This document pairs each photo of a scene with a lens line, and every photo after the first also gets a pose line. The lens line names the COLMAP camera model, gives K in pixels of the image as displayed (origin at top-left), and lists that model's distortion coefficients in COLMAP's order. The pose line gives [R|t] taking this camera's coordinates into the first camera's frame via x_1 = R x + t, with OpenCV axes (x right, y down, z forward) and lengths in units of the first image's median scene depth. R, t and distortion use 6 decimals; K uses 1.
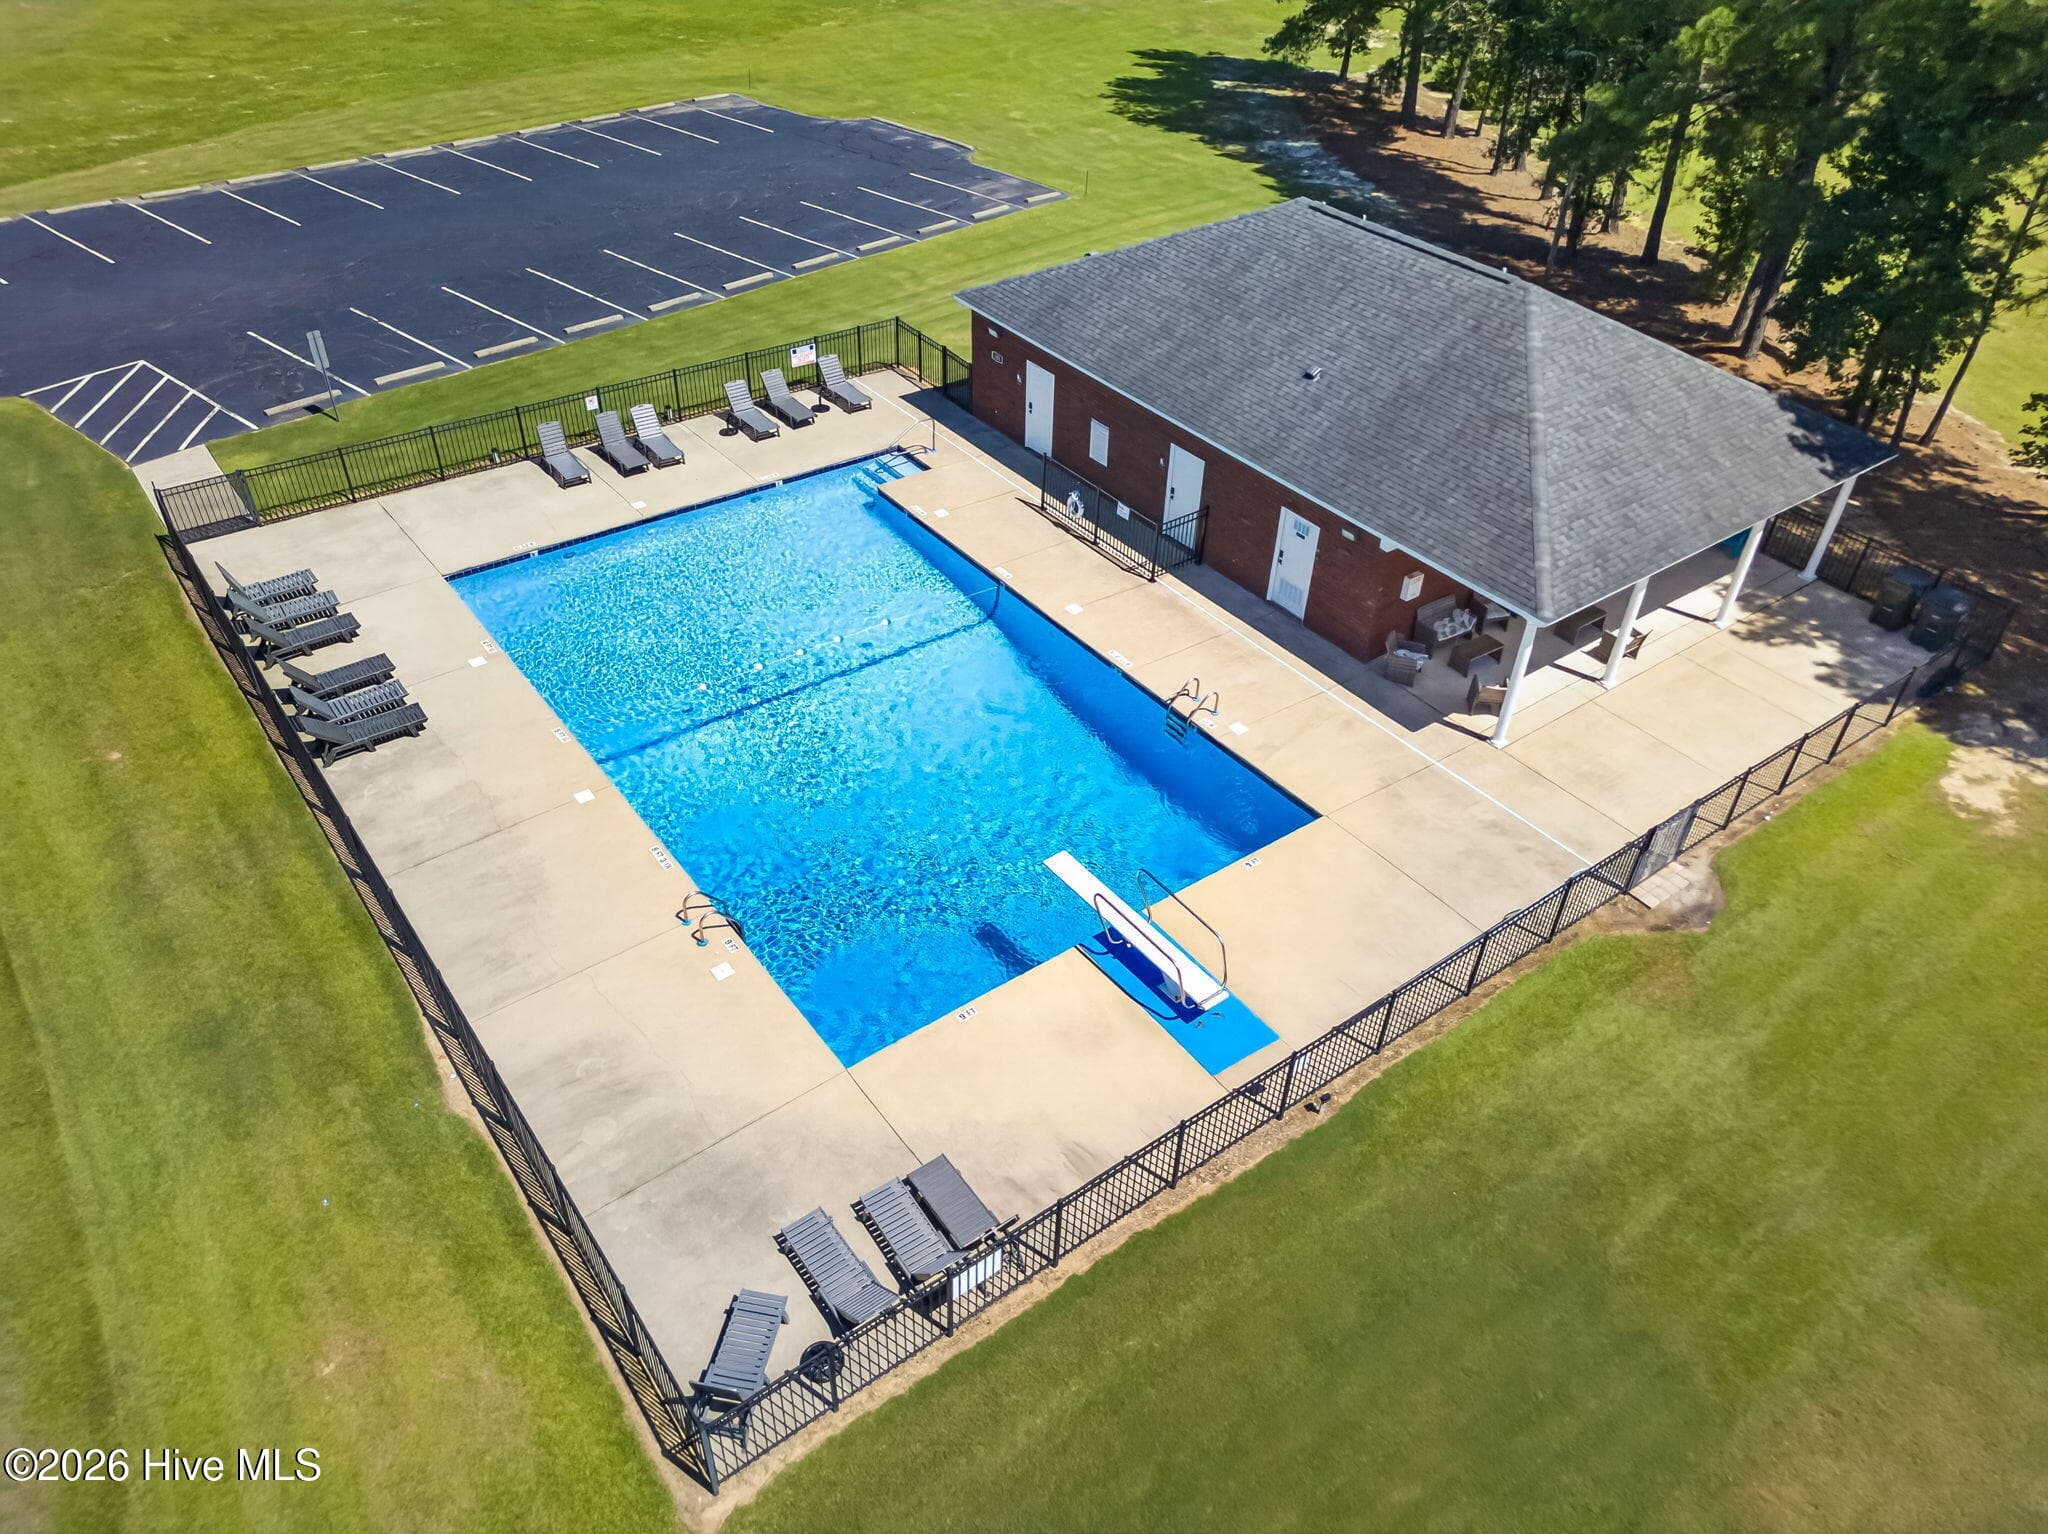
lens RADIAL K [[1496.5, 0, 1024.0], [0, 1496.5, 767.0], [0, 0, 1]] dist [0.058048, -0.049922]
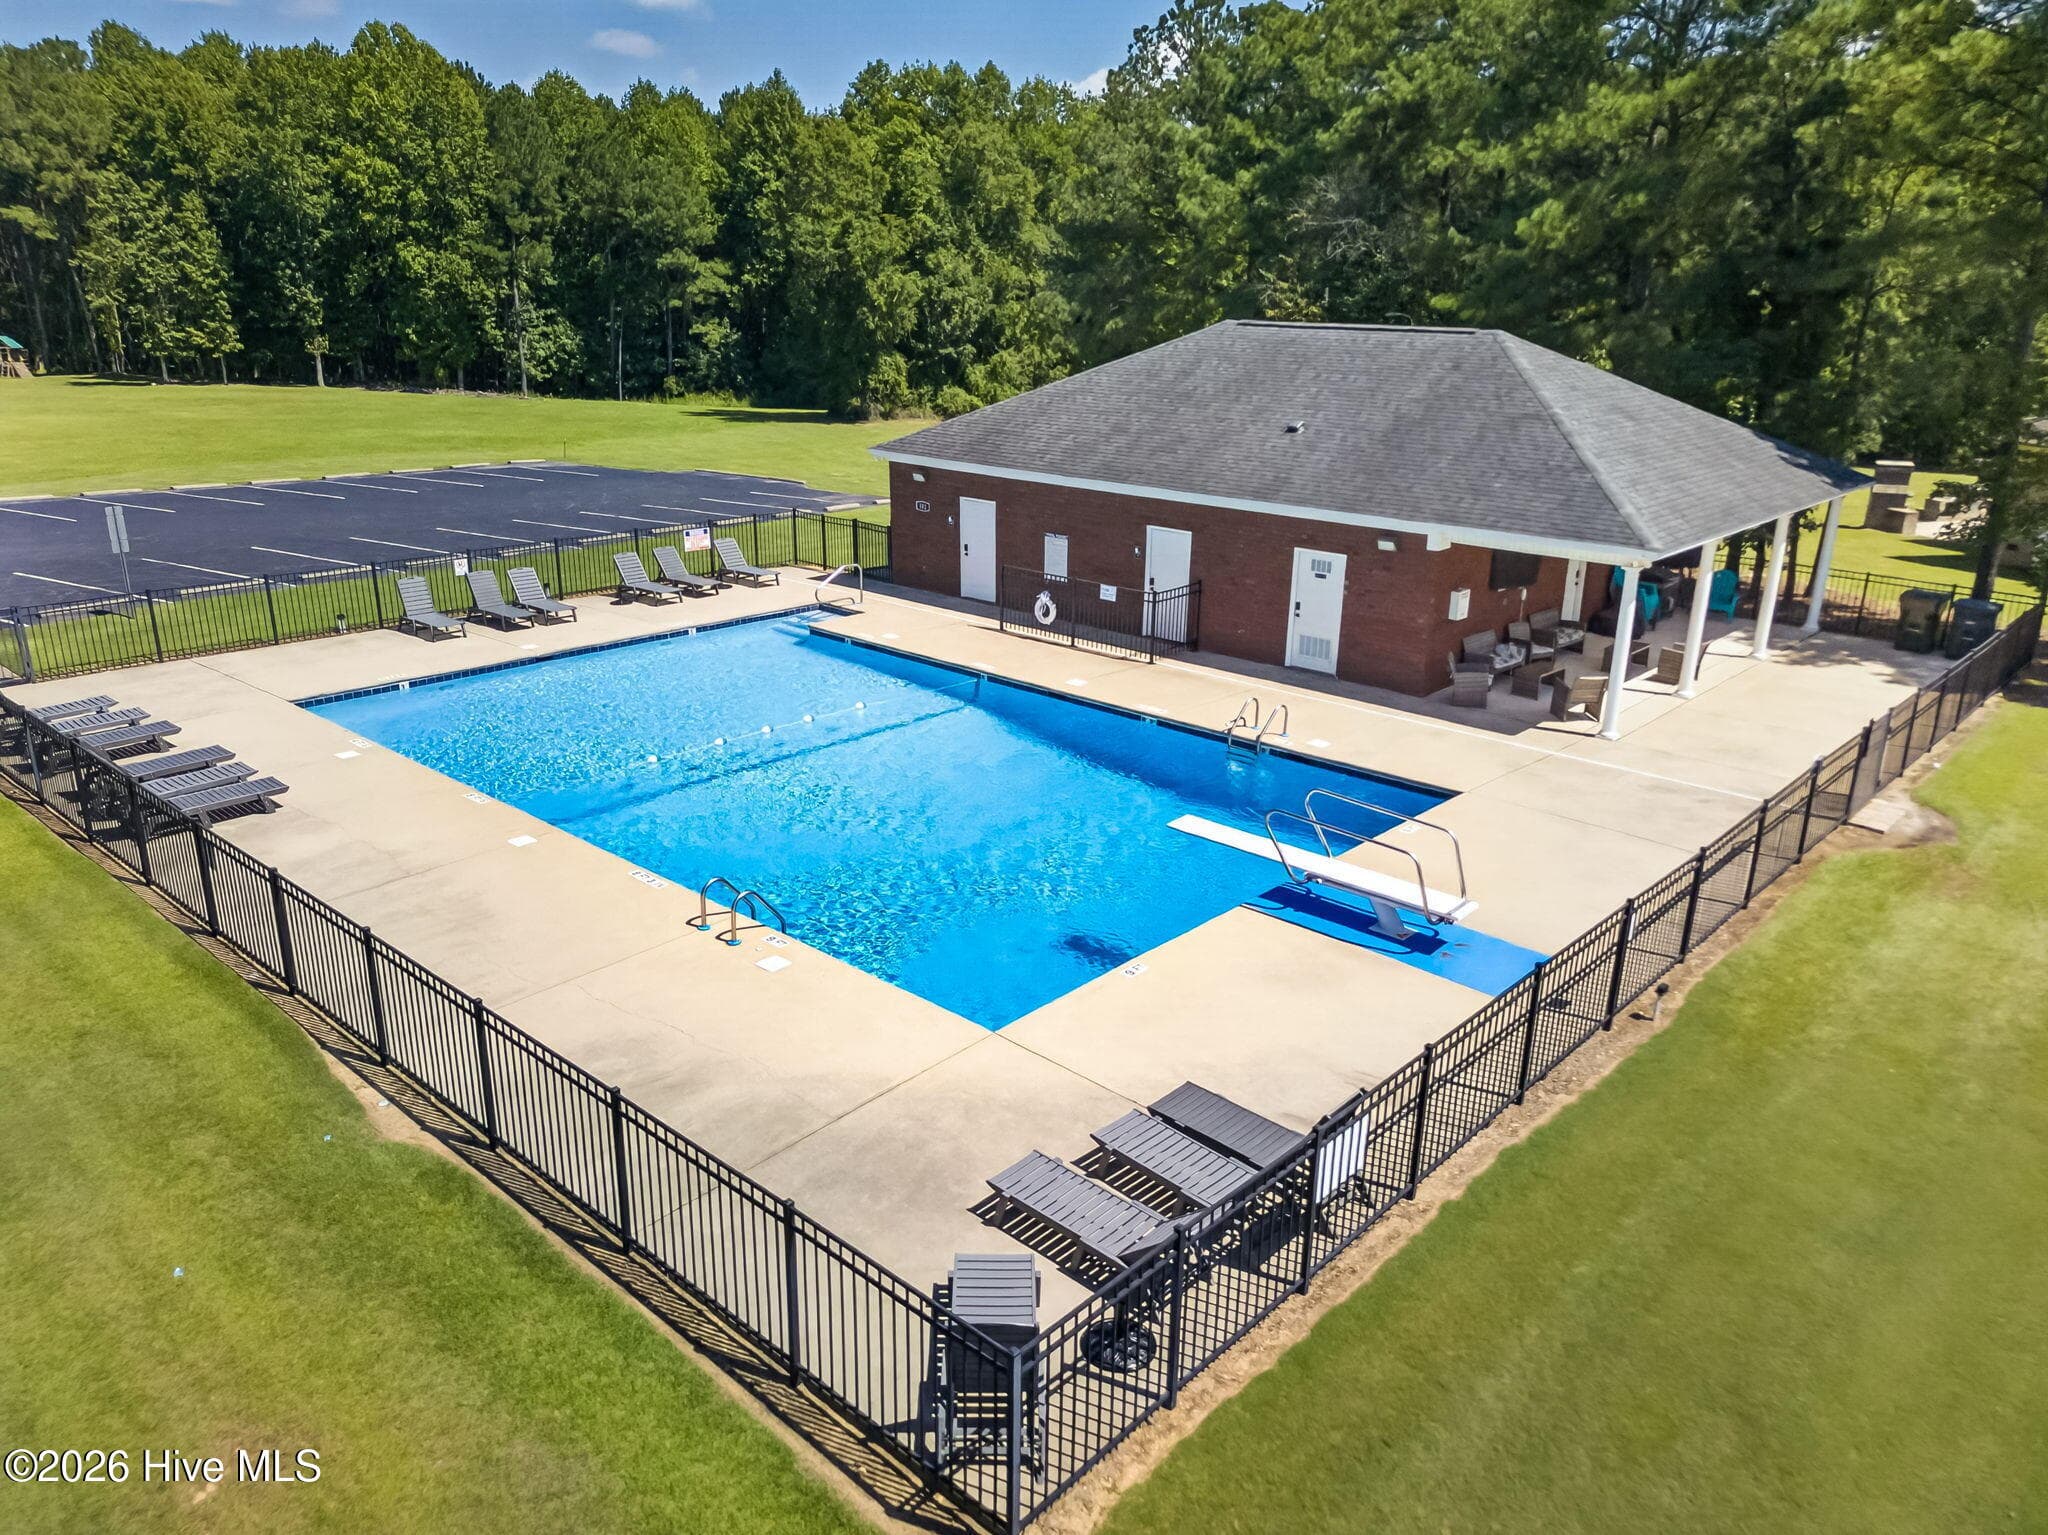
lens RADIAL K [[1496.5, 0, 1024.0], [0, 1496.5, 767.5], [0, 0, 1]] dist [0.058048, -0.049922]
pose [[0.981956, -0.072833, 0.174523, -0.166949], [0.128070, 0.935136, -0.330330, 0.244587], [-0.139144, 0.346721, 0.927590, 0.254473]]
